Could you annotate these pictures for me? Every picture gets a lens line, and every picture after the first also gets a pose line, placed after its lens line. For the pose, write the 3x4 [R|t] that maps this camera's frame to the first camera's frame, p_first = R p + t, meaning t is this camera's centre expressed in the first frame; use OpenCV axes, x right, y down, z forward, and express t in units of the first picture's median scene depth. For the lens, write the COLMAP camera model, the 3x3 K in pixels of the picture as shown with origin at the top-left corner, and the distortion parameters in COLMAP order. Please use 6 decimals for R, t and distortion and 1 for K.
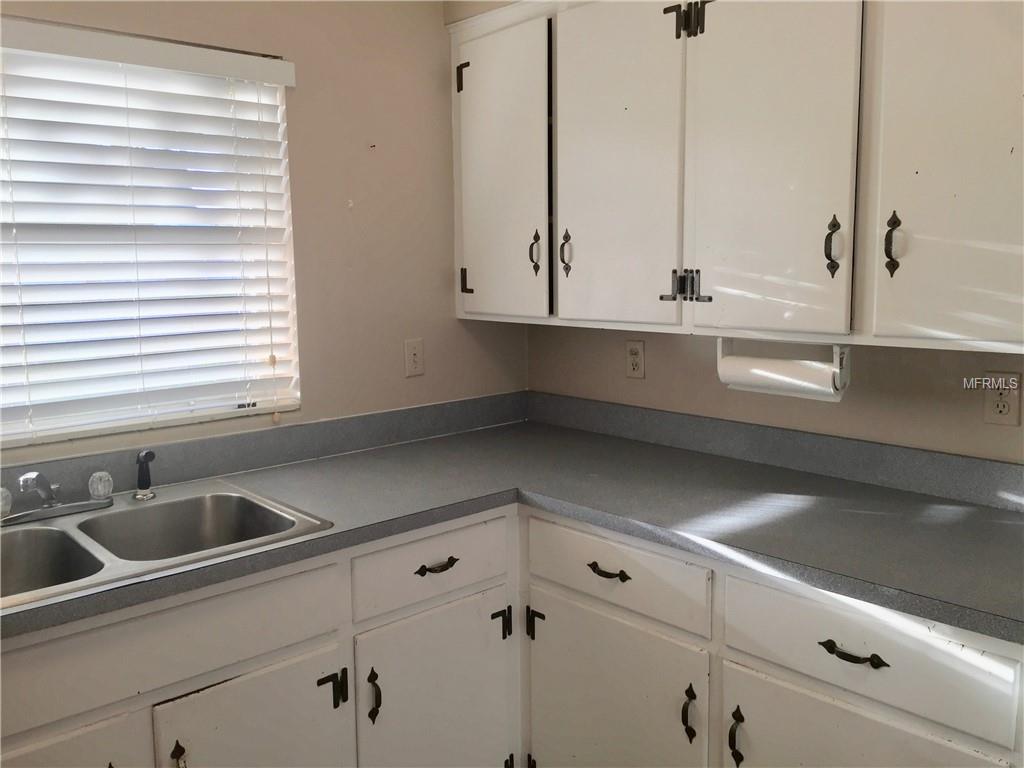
lens RADIAL K [[878.8, 0, 511.8], [0, 878.8, 374.1], [0, 0, 1]] dist [0.078092, -0.111656]
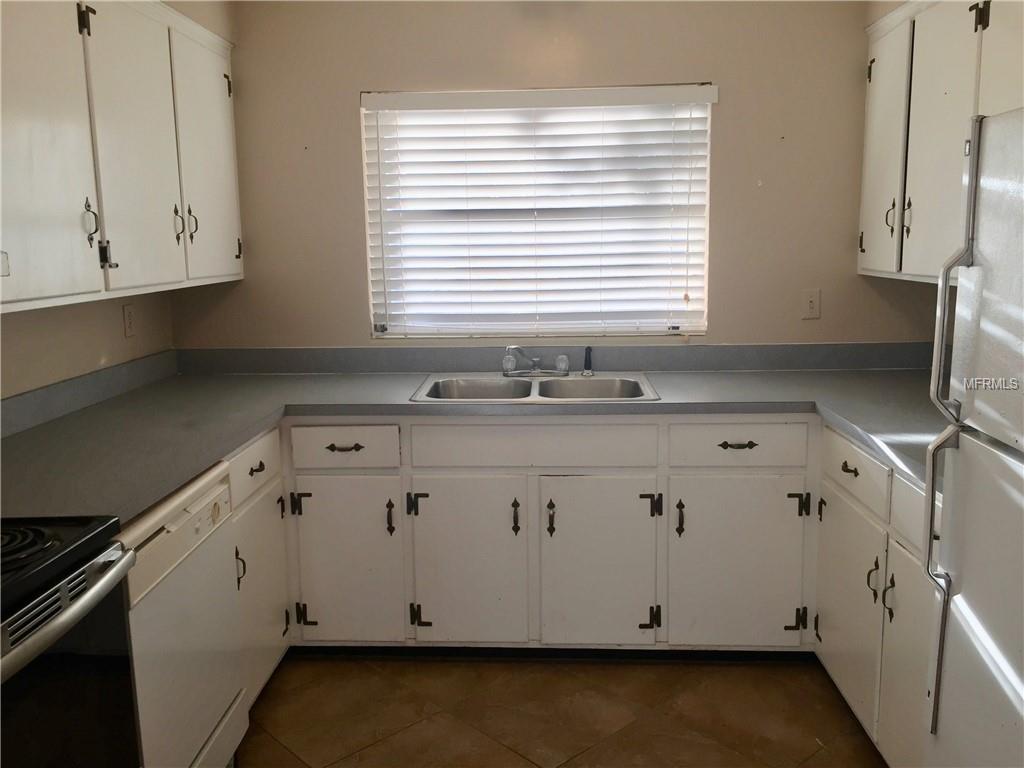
lens RADIAL K [[878.8, 0, 514.7], [0, 878.8, 379.5], [0, 0, 1]] dist [0.078092, -0.111656]
pose [[0.711673, 0.111113, -0.693668, 0.564500], [-0.082263, 0.993800, 0.074791, 0.033738], [0.697678, 0.003836, 0.716402, -0.233366]]
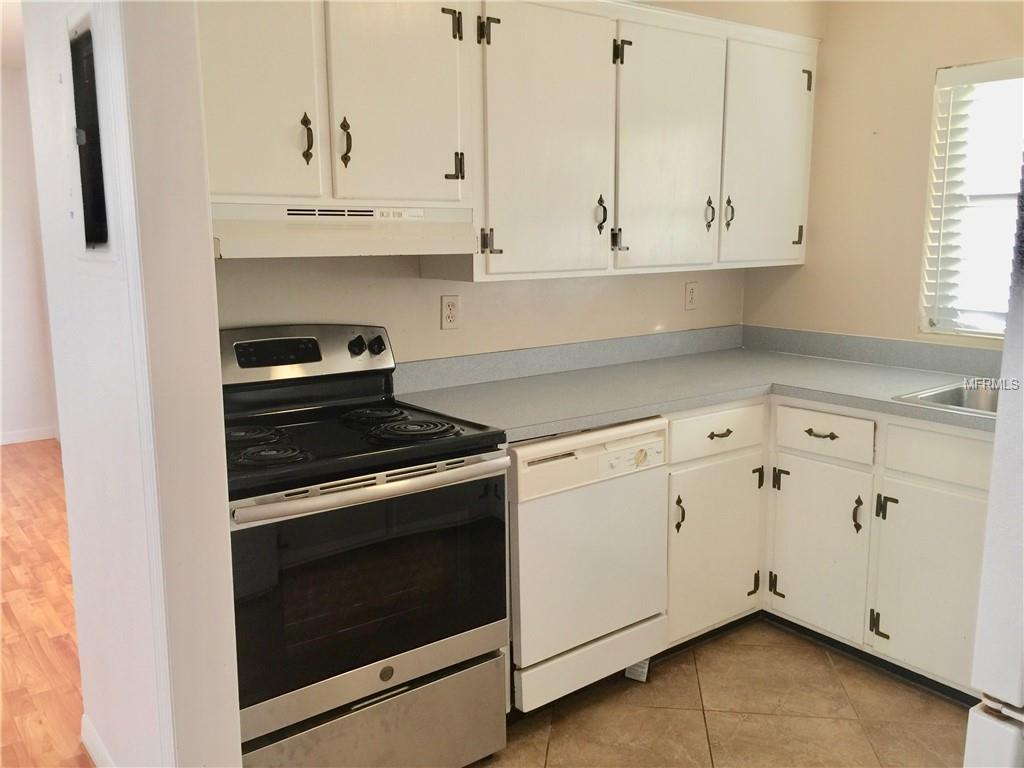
lens RADIAL K [[878.8, 0, 507.4], [0, 878.8, 385.5], [0, 0, 1]] dist [0.078092, -0.111656]
pose [[-0.088635, 0.184266, -0.978872, 0.807723], [-0.119839, 0.973628, 0.194130, -0.017717], [0.988829, 0.134514, -0.064215, 0.128609]]
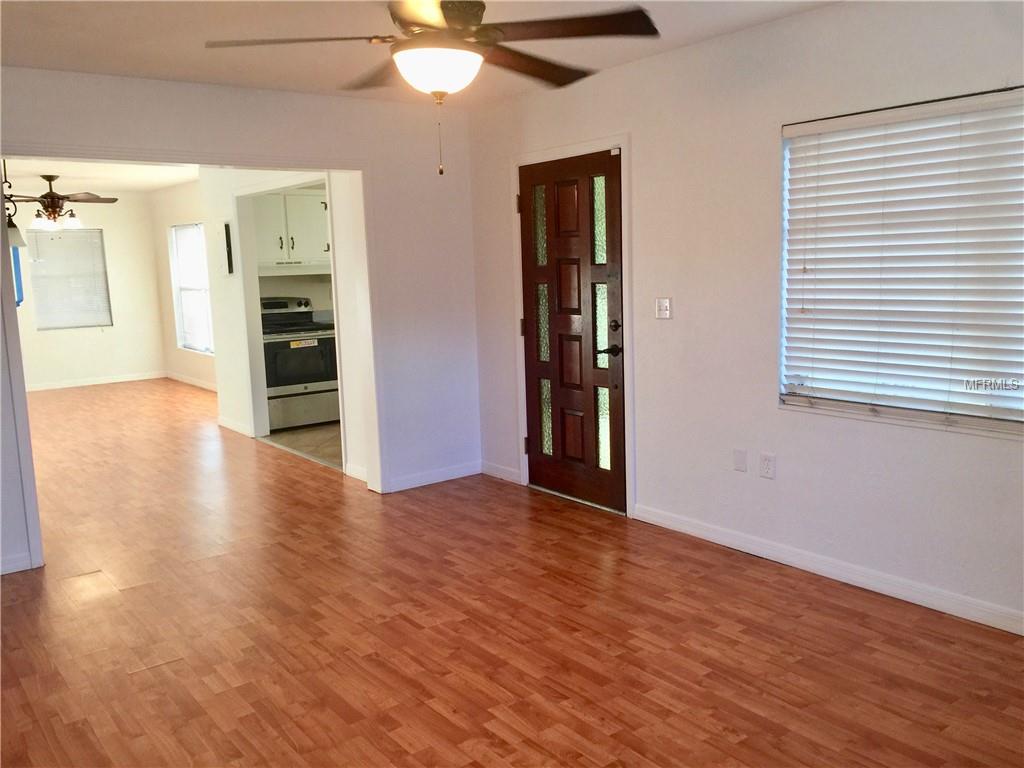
lens RADIAL K [[878.8, 0, 513.5], [0, 878.8, 386.3], [0, 0, 1]] dist [0.078092, -0.111656]
pose [[-0.091676, 0.163309, -0.982306, 3.356530], [-0.091014, 0.980957, 0.171579, -0.197130], [0.991621, 0.105134, -0.075067, 1.069897]]
